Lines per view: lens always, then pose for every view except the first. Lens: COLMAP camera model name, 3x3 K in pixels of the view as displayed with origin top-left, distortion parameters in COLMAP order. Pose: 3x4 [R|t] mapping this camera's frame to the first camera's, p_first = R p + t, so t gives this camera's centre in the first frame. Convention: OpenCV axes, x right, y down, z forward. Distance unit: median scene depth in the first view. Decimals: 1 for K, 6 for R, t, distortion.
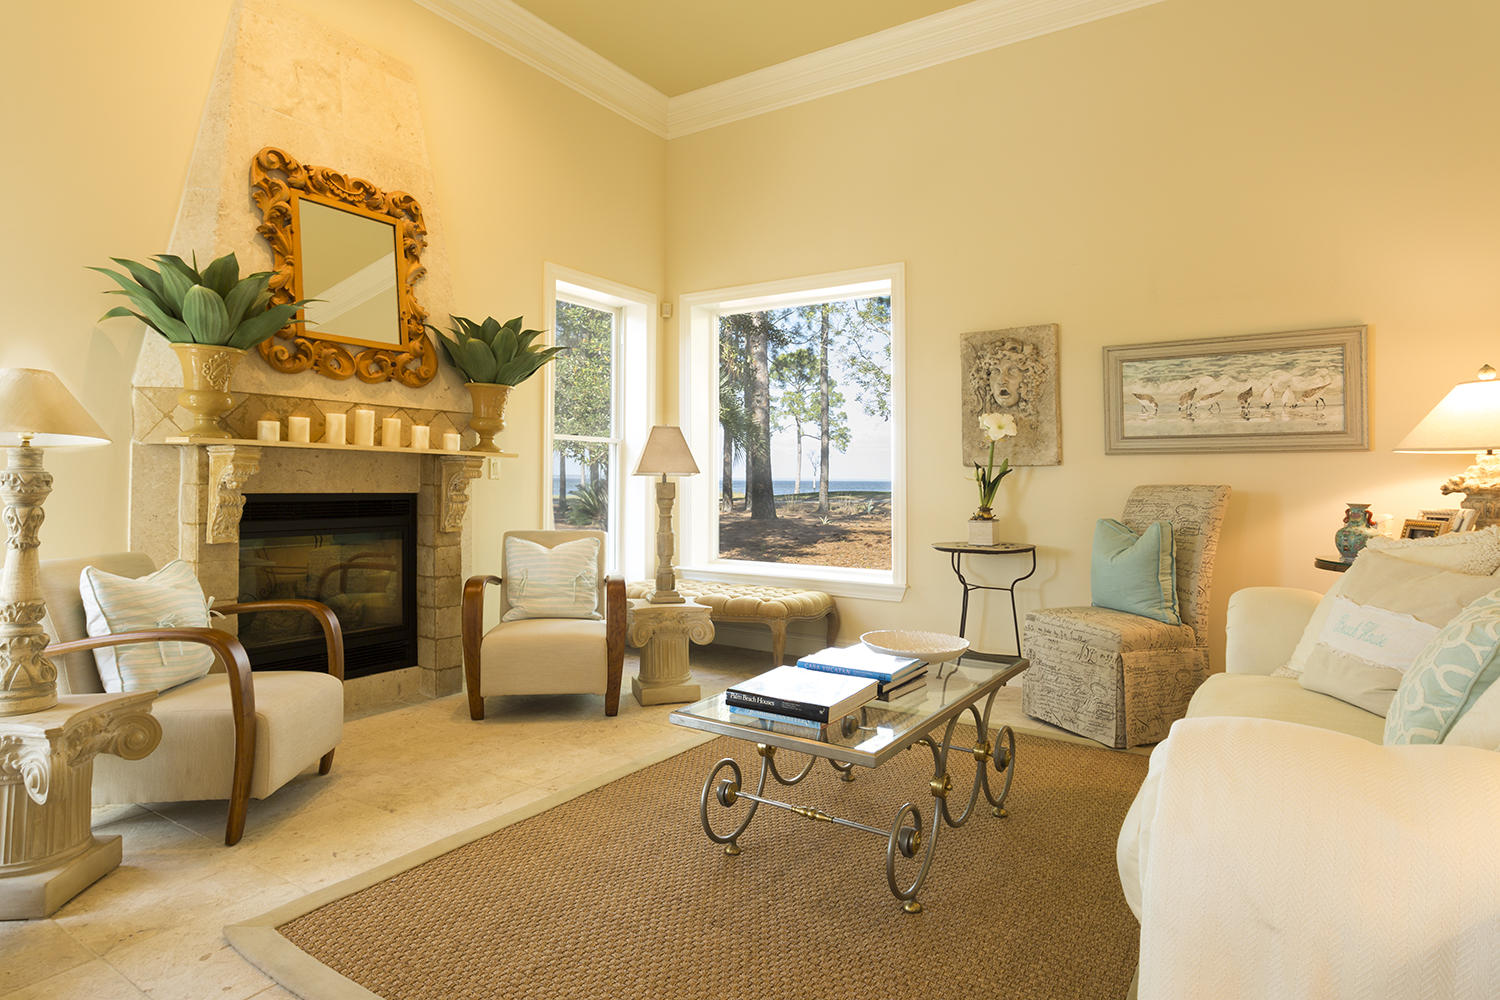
lens RADIAL K [[816.1, 0, 750.4], [0, 816.1, 495.0], [0, 0, 1]] dist [0.006168, 0.000958]
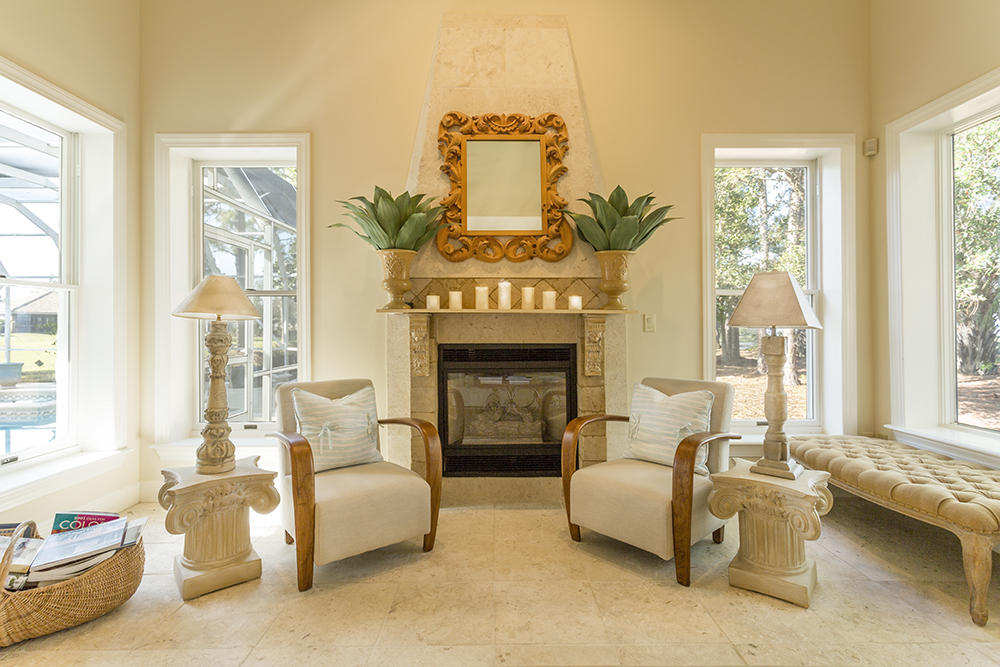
lens RADIAL K [[490.3, 0, 498.6], [0, 490.3, 332.8], [0, 0, 1]] dist [0.003462, 0.002031]
pose [[0.565153, -0.002239, -0.824983, 0.183086], [-0.004390, 0.999974, -0.005722, -0.016375], [0.824974, 0.006856, 0.565128, 0.520395]]
